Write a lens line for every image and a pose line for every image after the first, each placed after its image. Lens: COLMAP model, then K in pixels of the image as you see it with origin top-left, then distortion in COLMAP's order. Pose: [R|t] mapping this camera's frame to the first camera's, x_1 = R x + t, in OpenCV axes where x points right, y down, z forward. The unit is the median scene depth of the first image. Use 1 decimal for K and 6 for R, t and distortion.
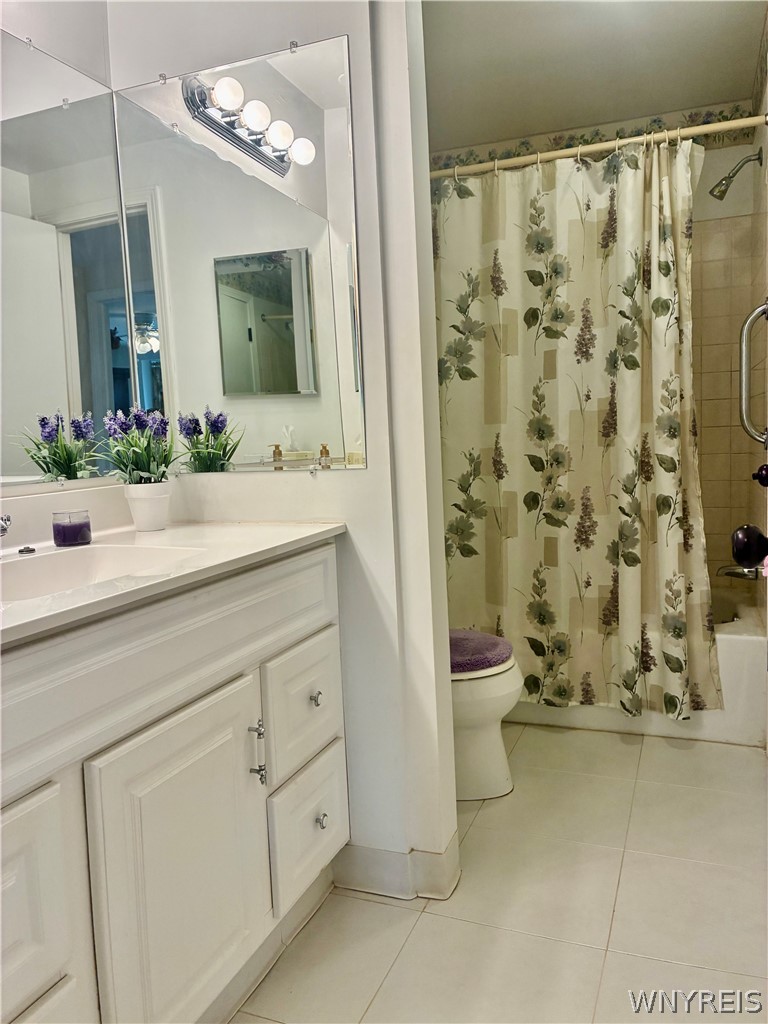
lens RADIAL K [[770.7, 0, 386.1], [0, 770.7, 510.9], [0, 0, 1]] dist [0.013755, -0.023156]
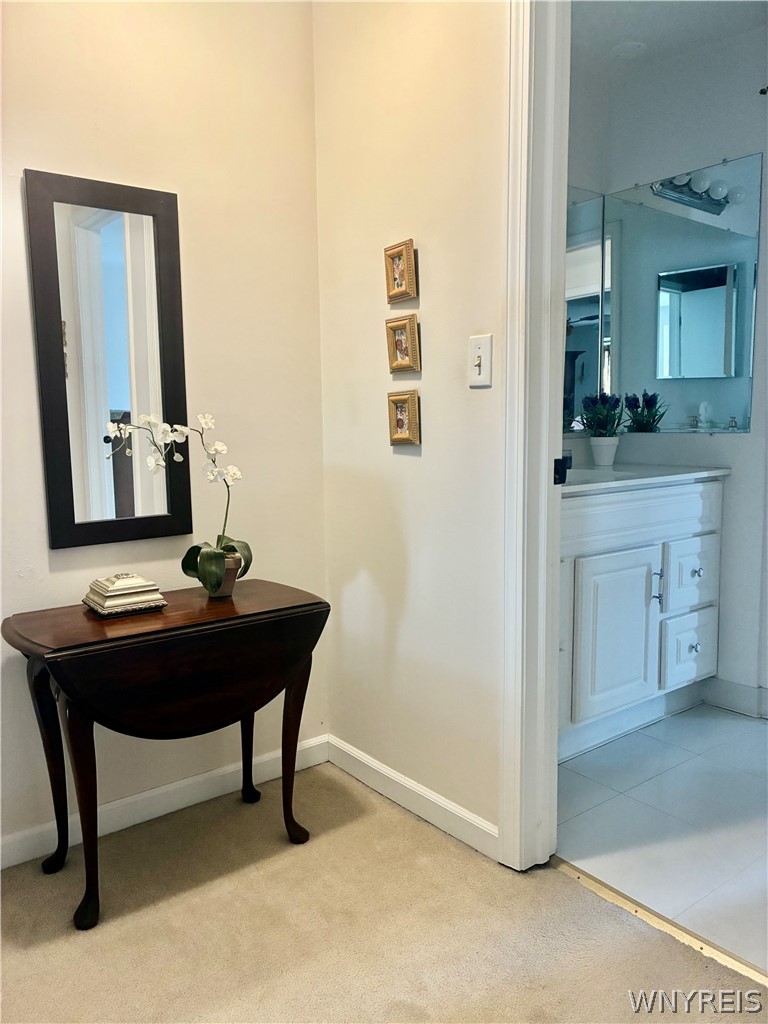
lens RADIAL K [[770.7, 0, 388.6], [0, 770.7, 510.3], [0, 0, 1]] dist [0.013755, -0.023156]
pose [[0.860764, 0.088019, -0.501336, 0.122162], [-0.068124, 0.995995, 0.057901, 0.050586], [0.504424, -0.015686, 0.863313, -0.597553]]
